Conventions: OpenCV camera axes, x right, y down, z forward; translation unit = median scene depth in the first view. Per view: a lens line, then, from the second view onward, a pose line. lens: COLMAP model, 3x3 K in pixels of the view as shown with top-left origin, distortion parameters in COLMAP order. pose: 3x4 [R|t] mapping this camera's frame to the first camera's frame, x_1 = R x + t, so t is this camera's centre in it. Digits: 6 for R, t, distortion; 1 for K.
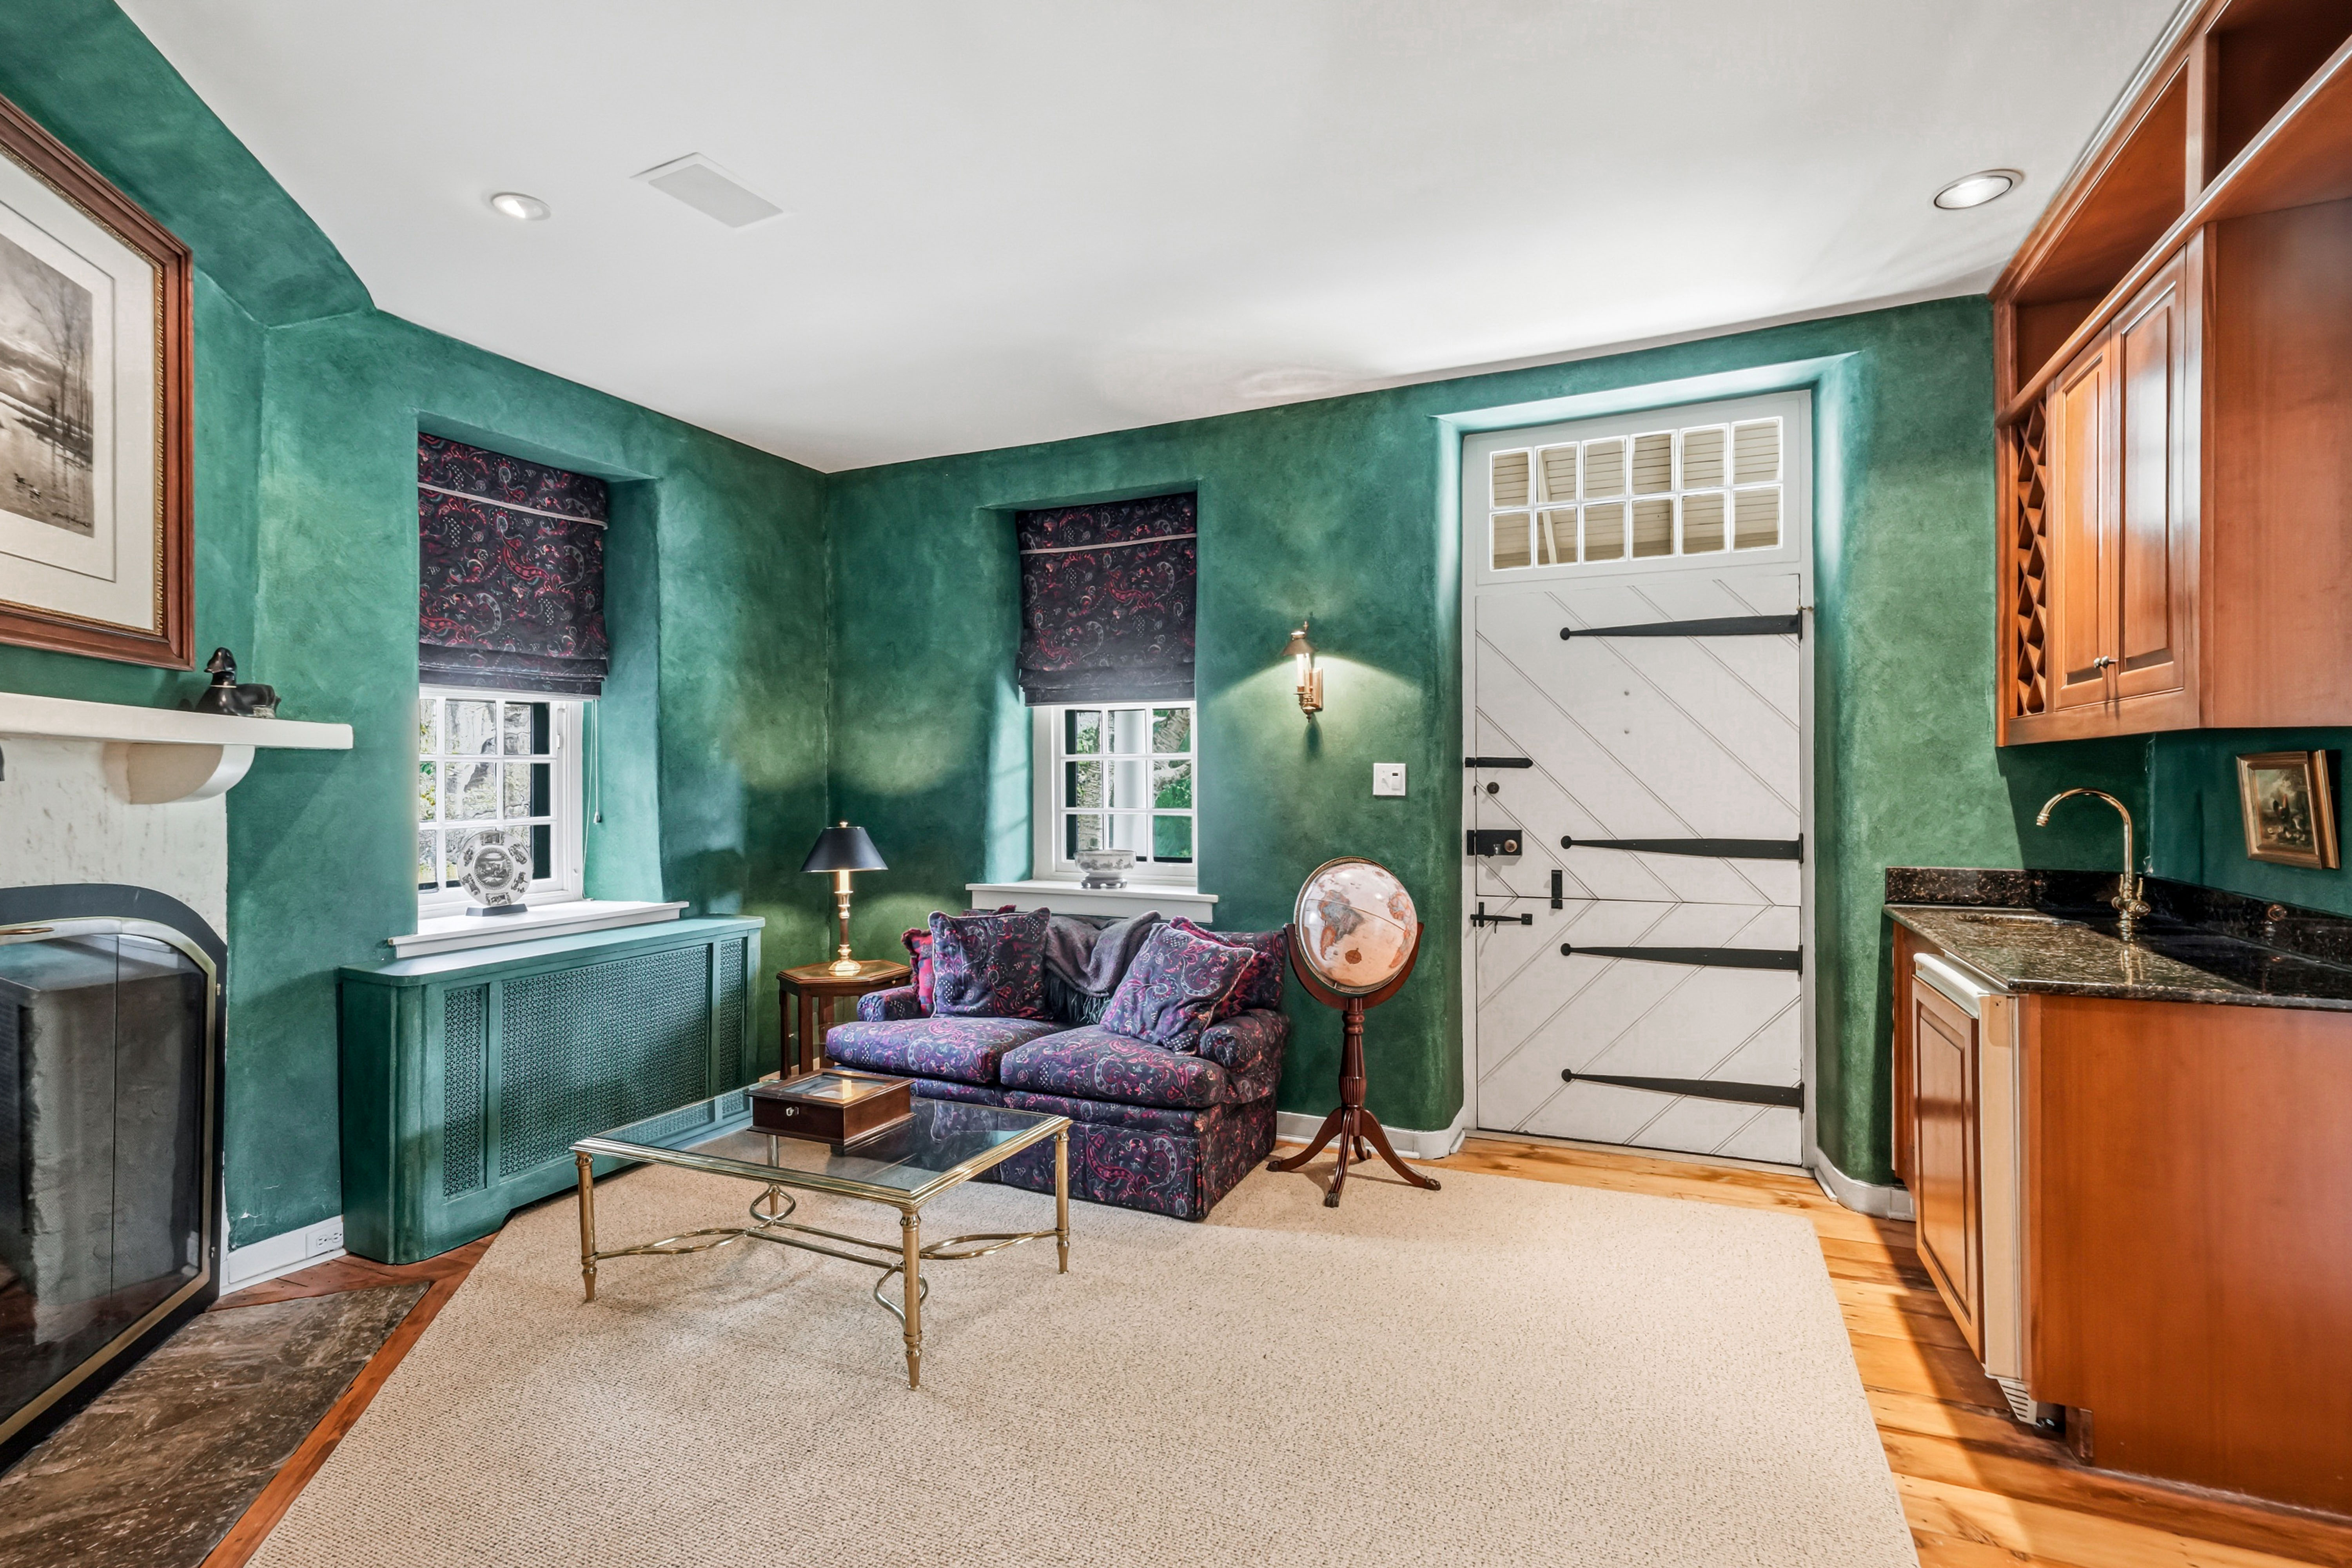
lens RADIAL K [[1102.9, 0, 1176.0], [0, 1102.9, 784.0], [0, 0, 1]] dist [-0.000405, 0.000580]
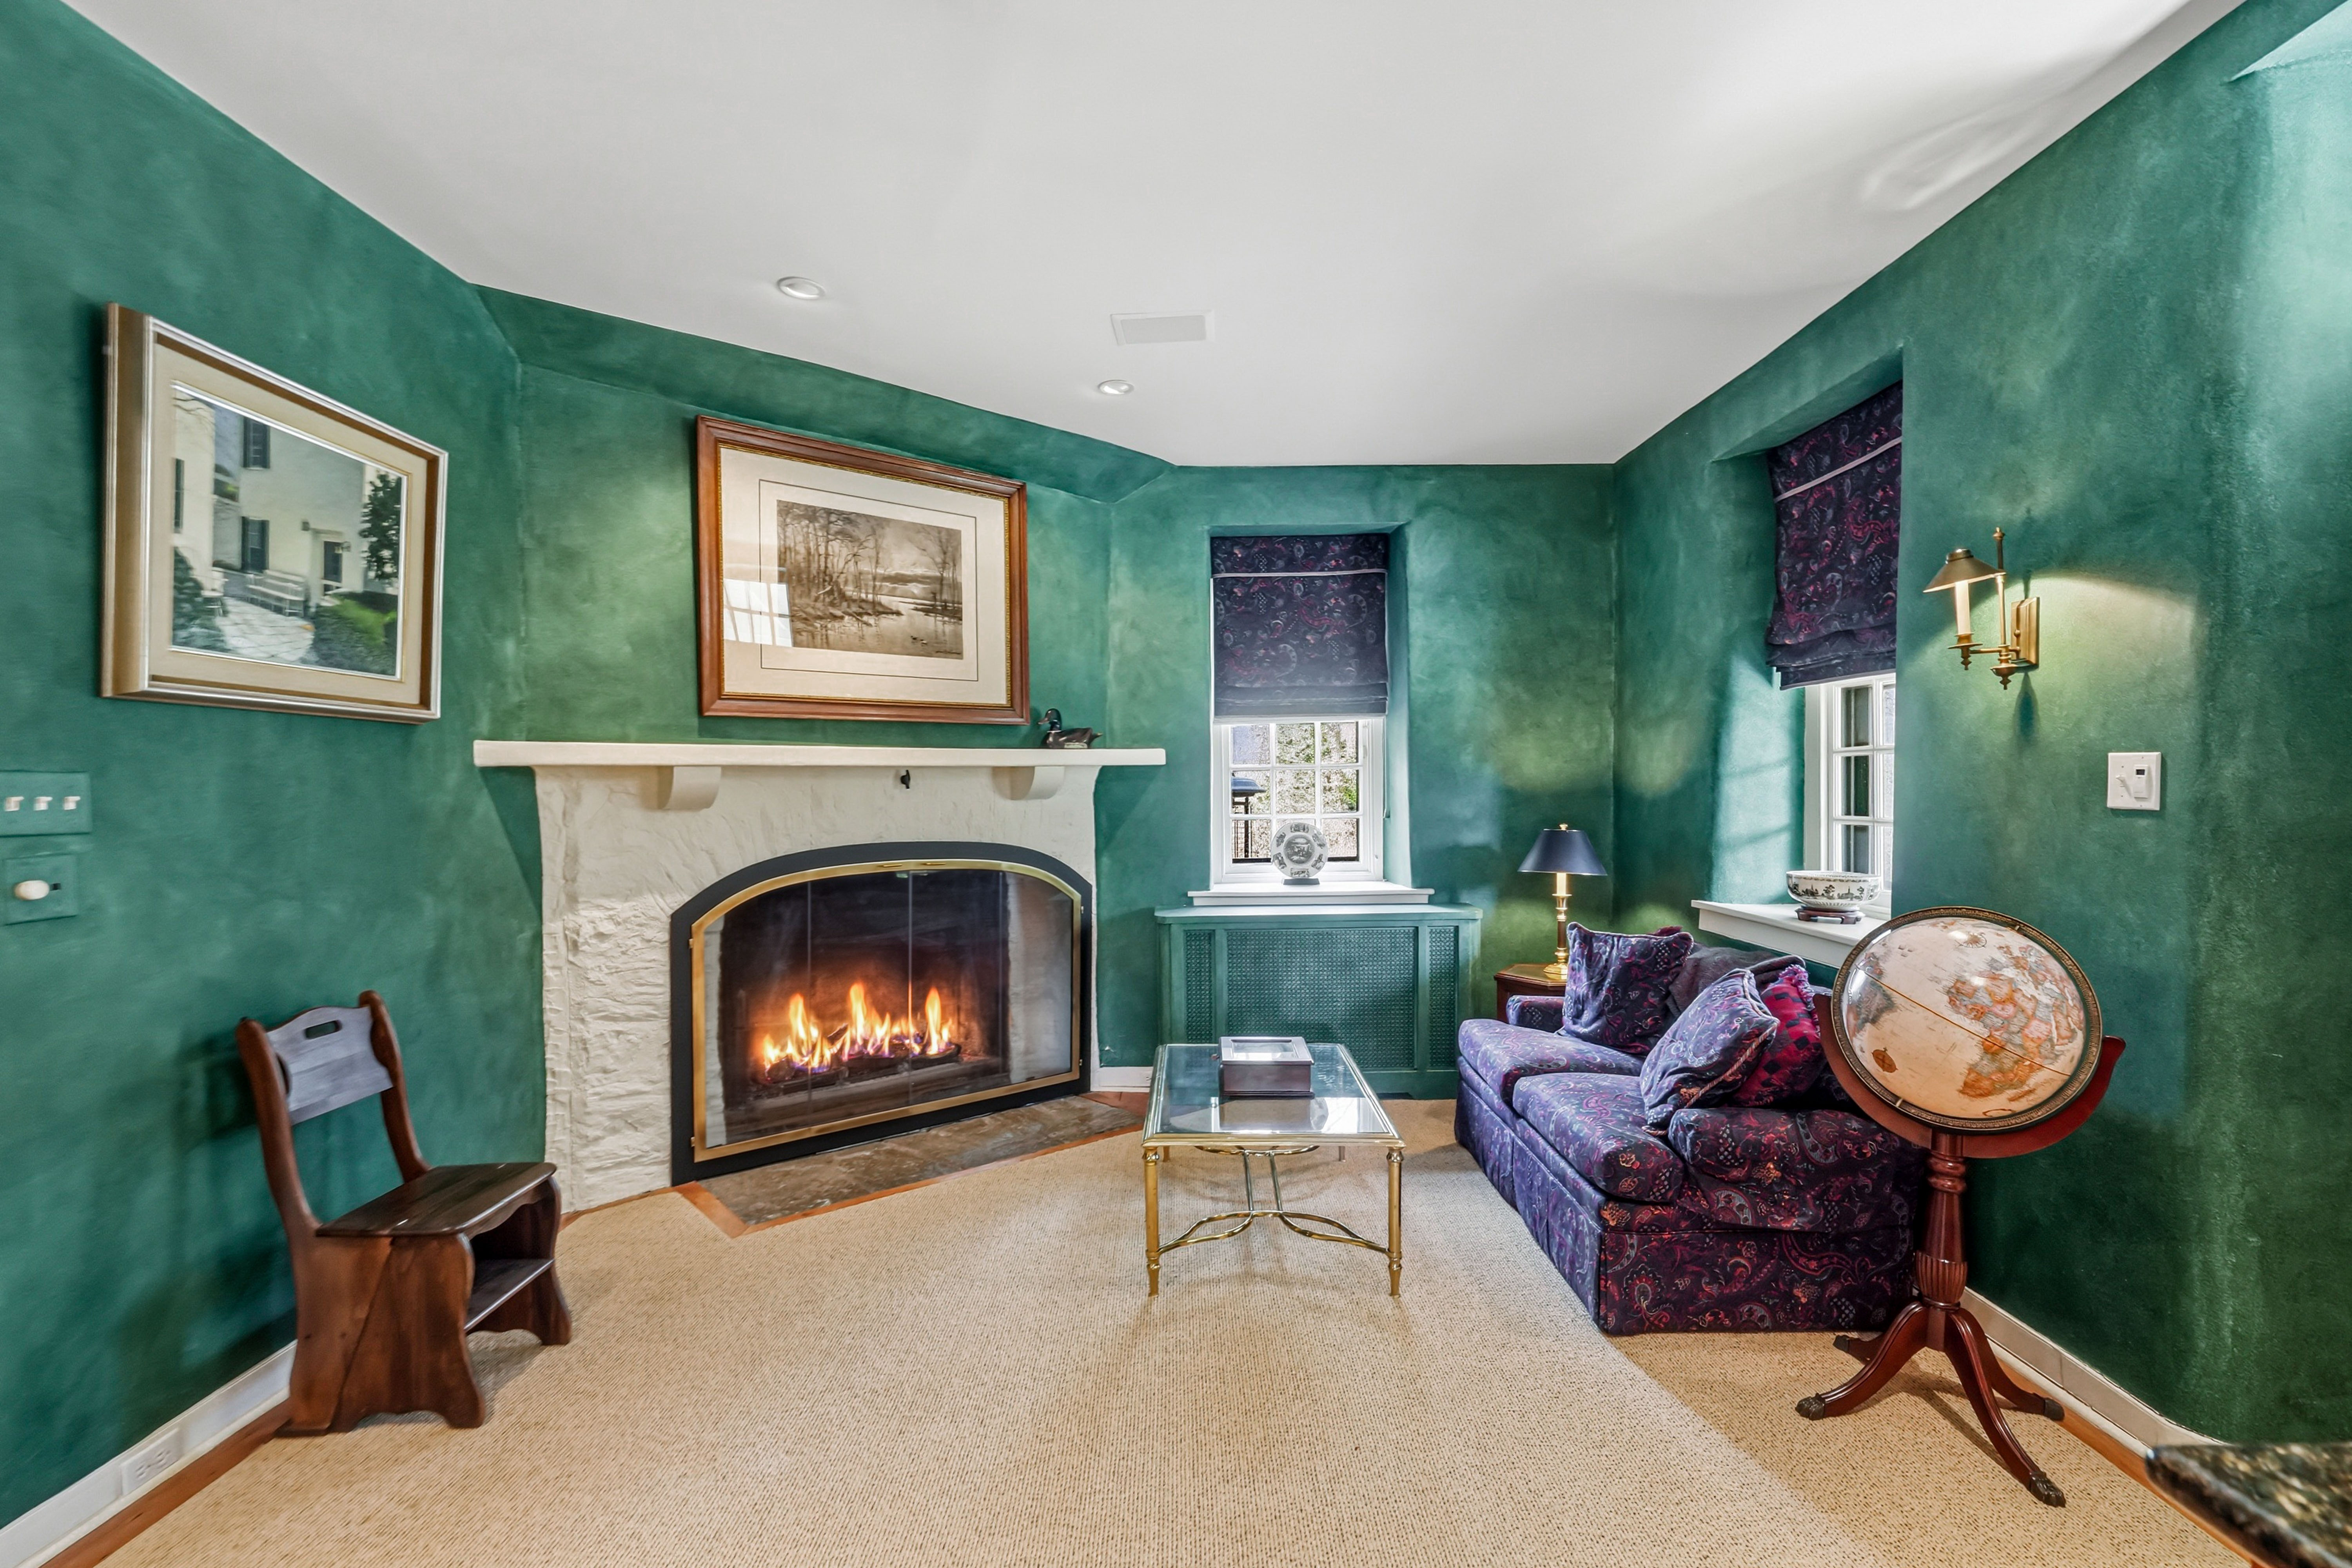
lens RADIAL K [[1073.5, 0, 1180.6], [0, 1073.5, 814.4], [0, 0, 1]] dist [0.000913, 0.000464]
pose [[0.411008, 0.025541, -0.911274, 0.567331], [0.005607, 0.999518, 0.030543, -0.007558], [0.911614, -0.017663, 0.410667, 0.381217]]
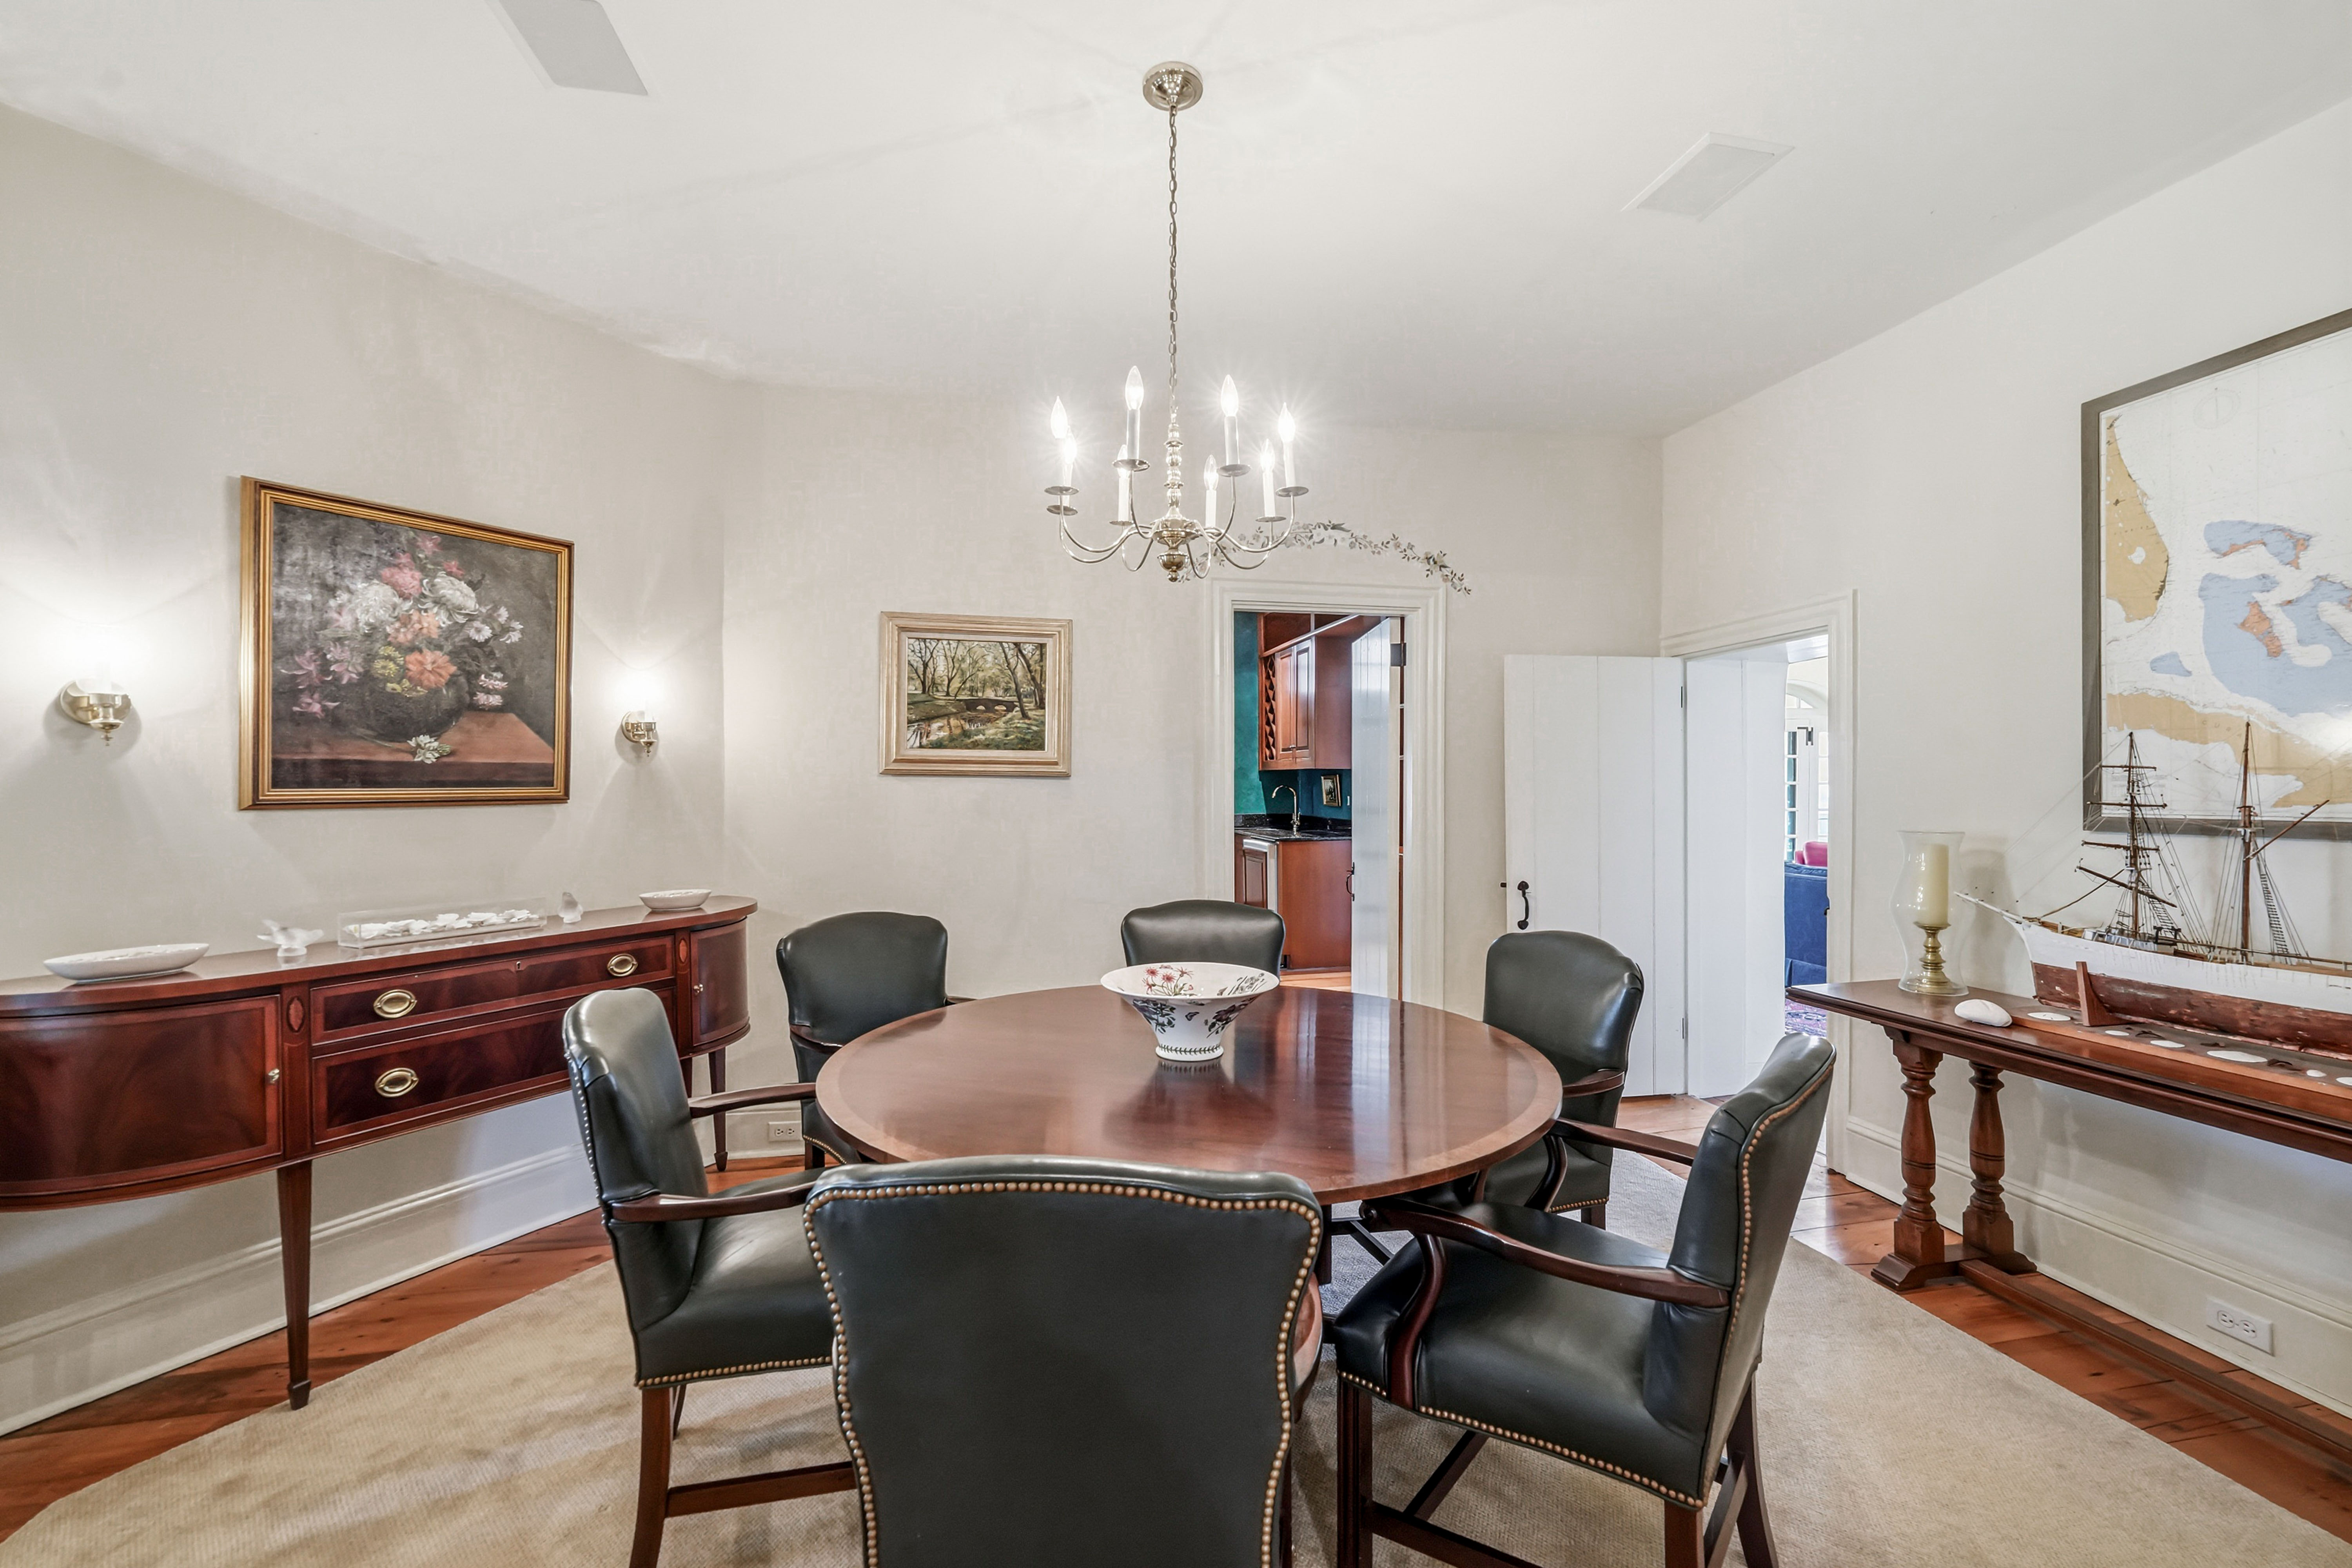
lens RADIAL K [[980.6, 0, 1176.0], [0, 980.6, 784.0], [0, 0, 1]] dist [-0.000051, -0.000002]
pose [[0.813760, 0.001198, 0.581200, -0.776846], [0.002077, 0.999986, -0.004968, 0.010296], [-0.581198, 0.005250, 0.813746, -0.804370]]
